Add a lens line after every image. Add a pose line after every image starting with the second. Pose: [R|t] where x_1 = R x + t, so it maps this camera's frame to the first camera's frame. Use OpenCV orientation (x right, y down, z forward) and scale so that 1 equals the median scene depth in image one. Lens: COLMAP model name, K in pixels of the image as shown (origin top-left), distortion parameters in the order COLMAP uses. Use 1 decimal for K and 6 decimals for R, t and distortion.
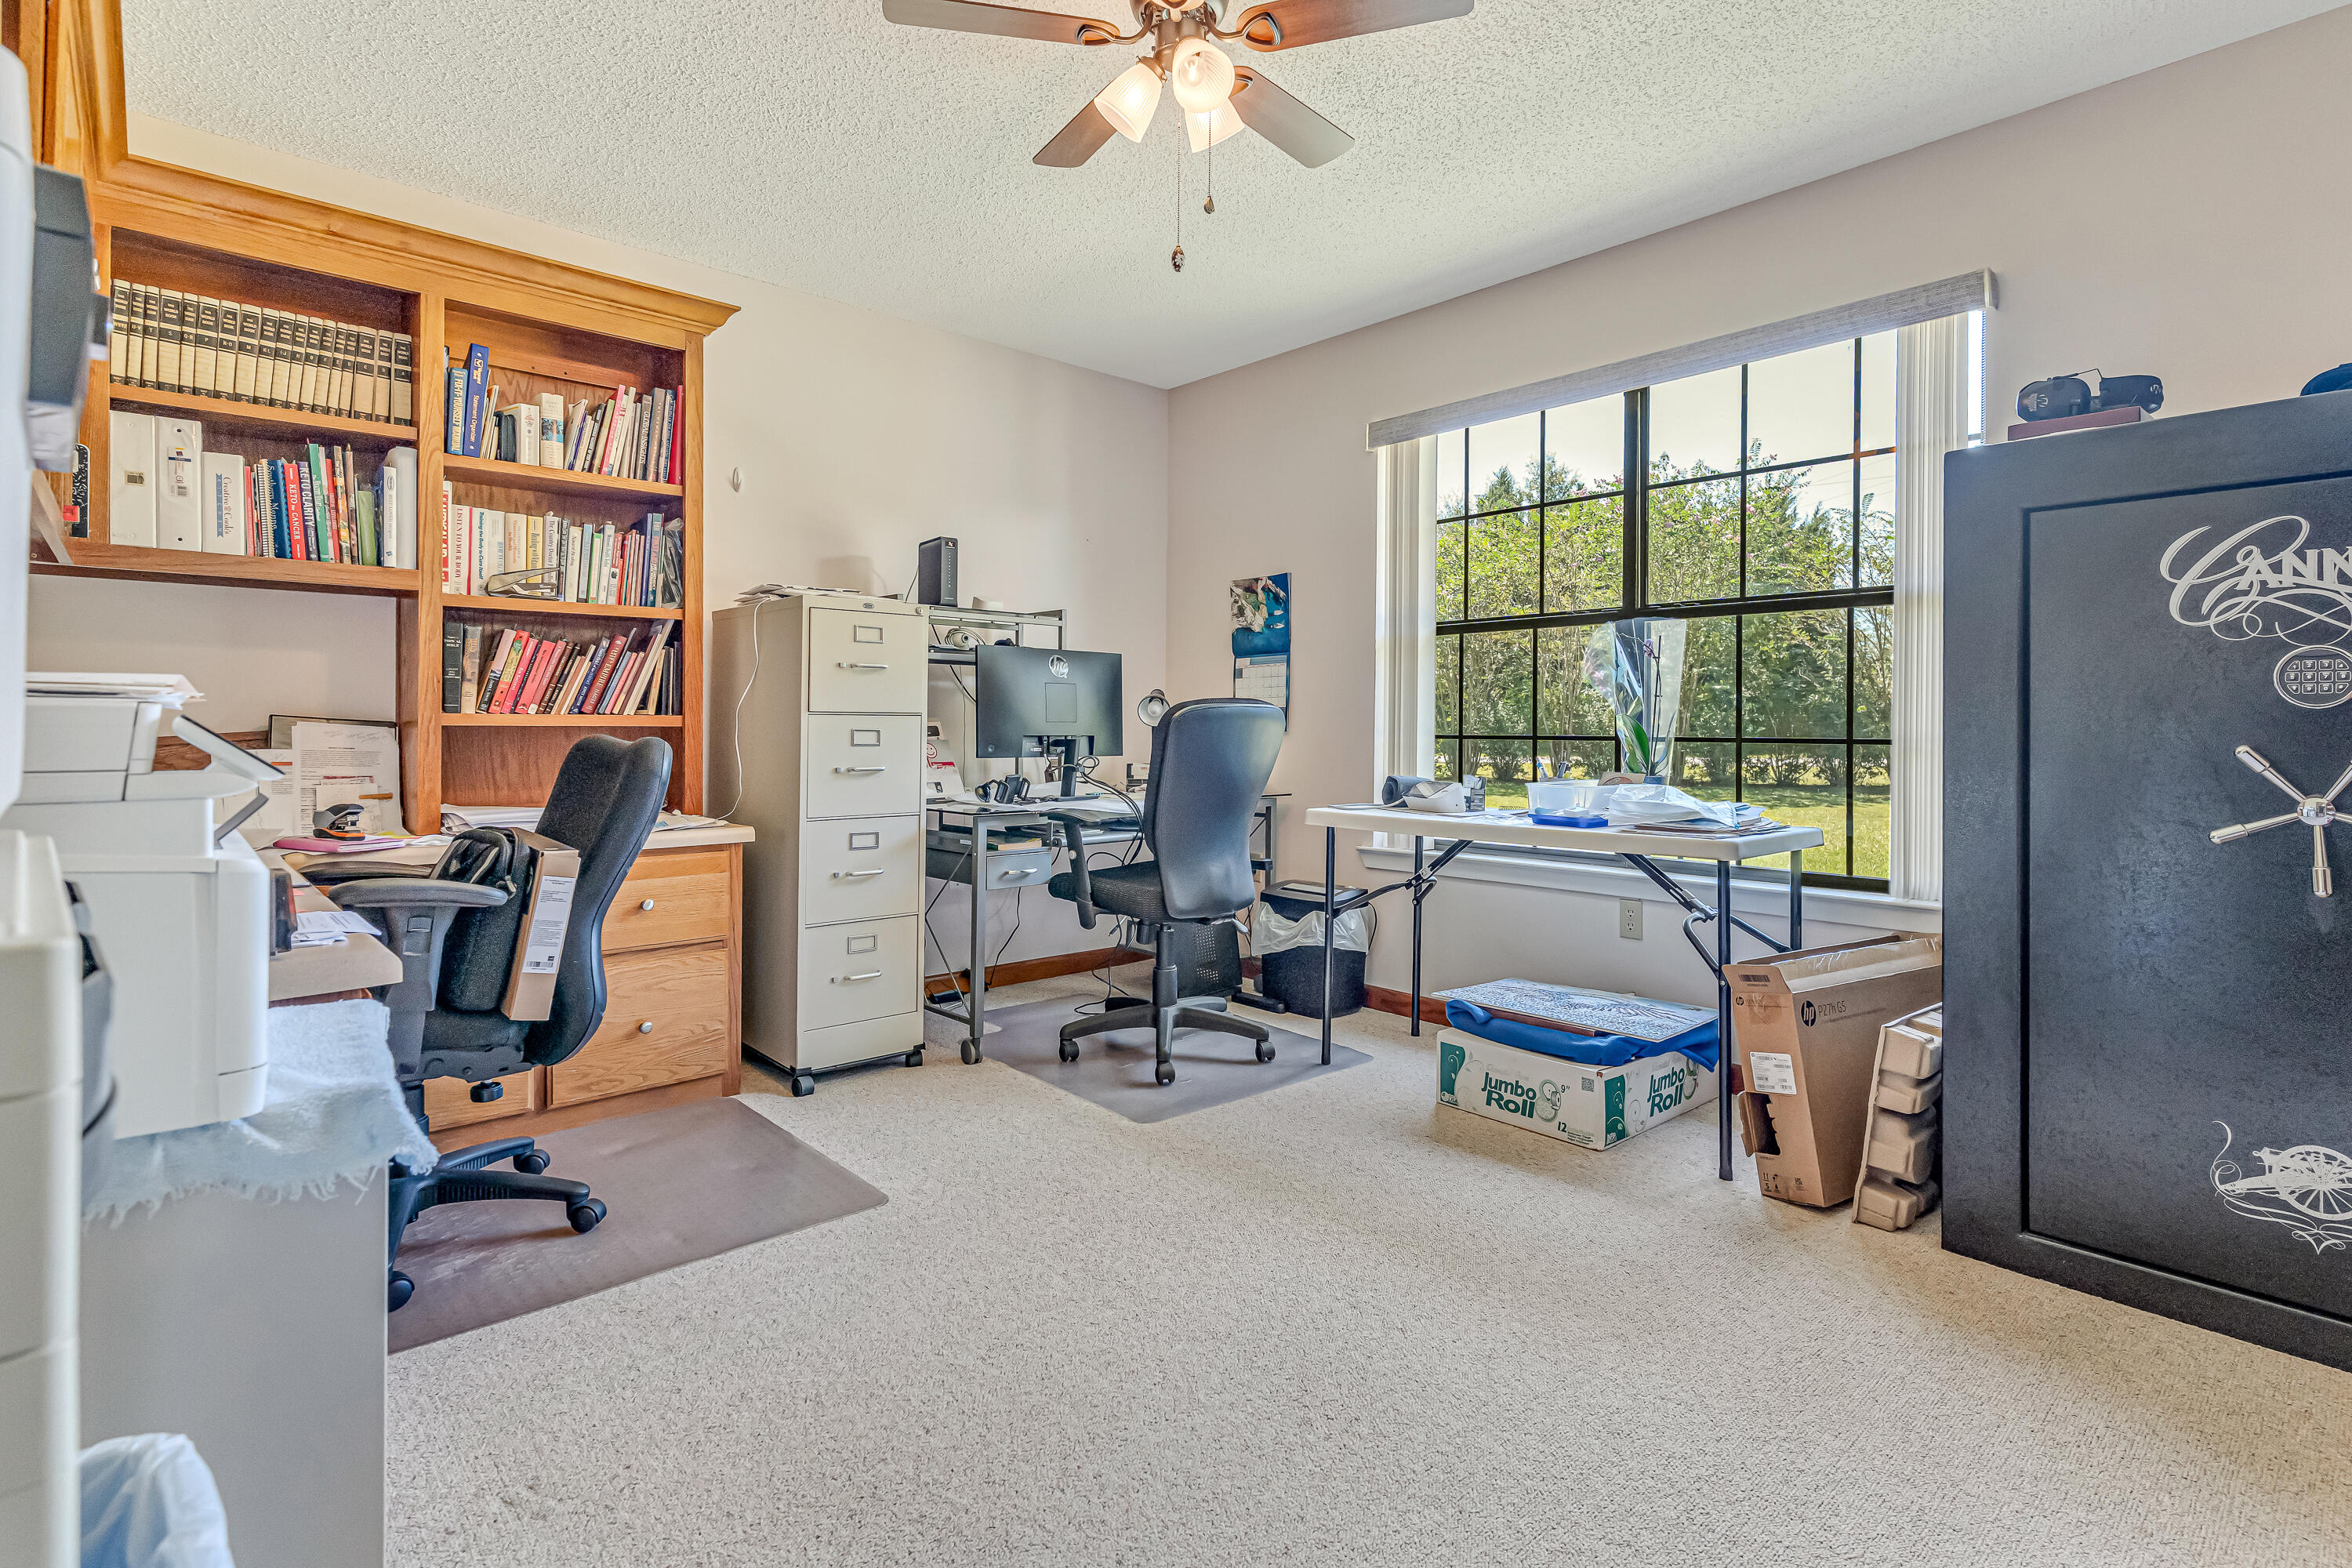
lens RADIAL K [[1094.4, 0, 1252.8], [0, 1094.4, 737.0], [0, 0, 1]] dist [0.001559, 0.000233]
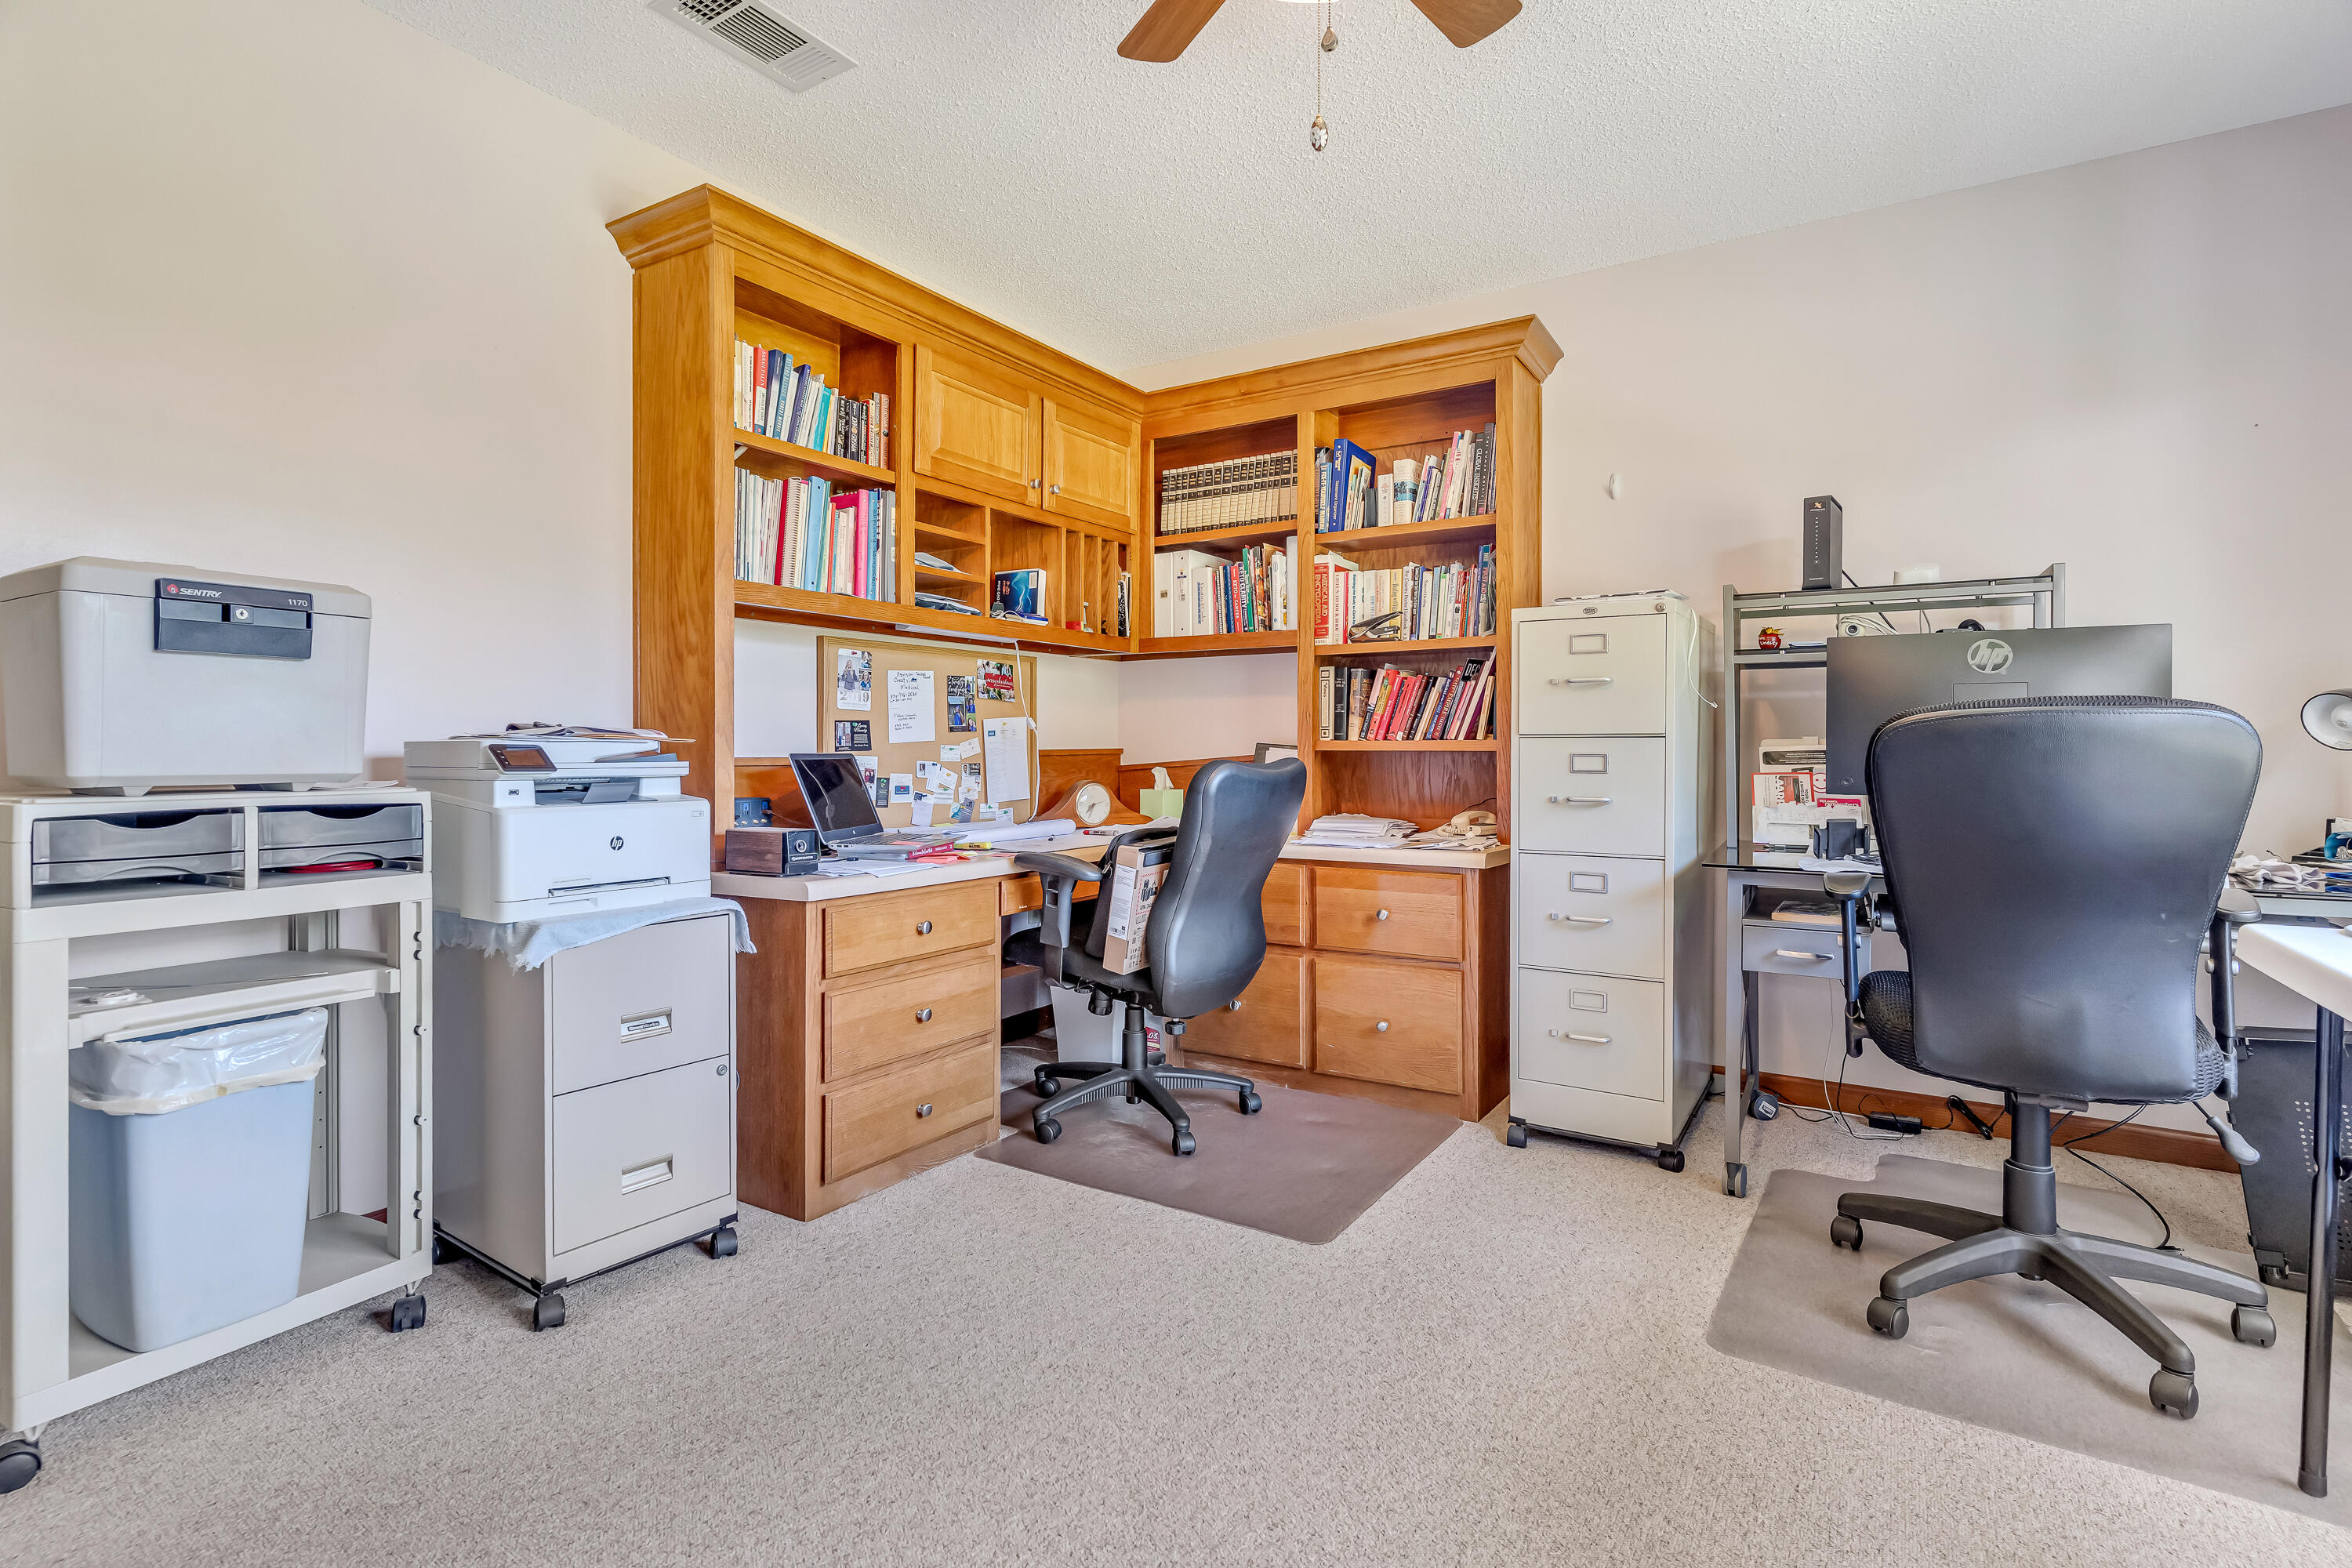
lens RADIAL K [[1148.6, 0, 1181.5], [0, 1148.6, 768.7], [0, 0, 1]] dist [0.002947, 0.001145]
pose [[0.247469, 0.013647, -0.968800, 0.477721], [-0.009275, 0.999888, 0.011716, -0.003117], [0.968851, 0.006087, 0.247568, 0.494985]]
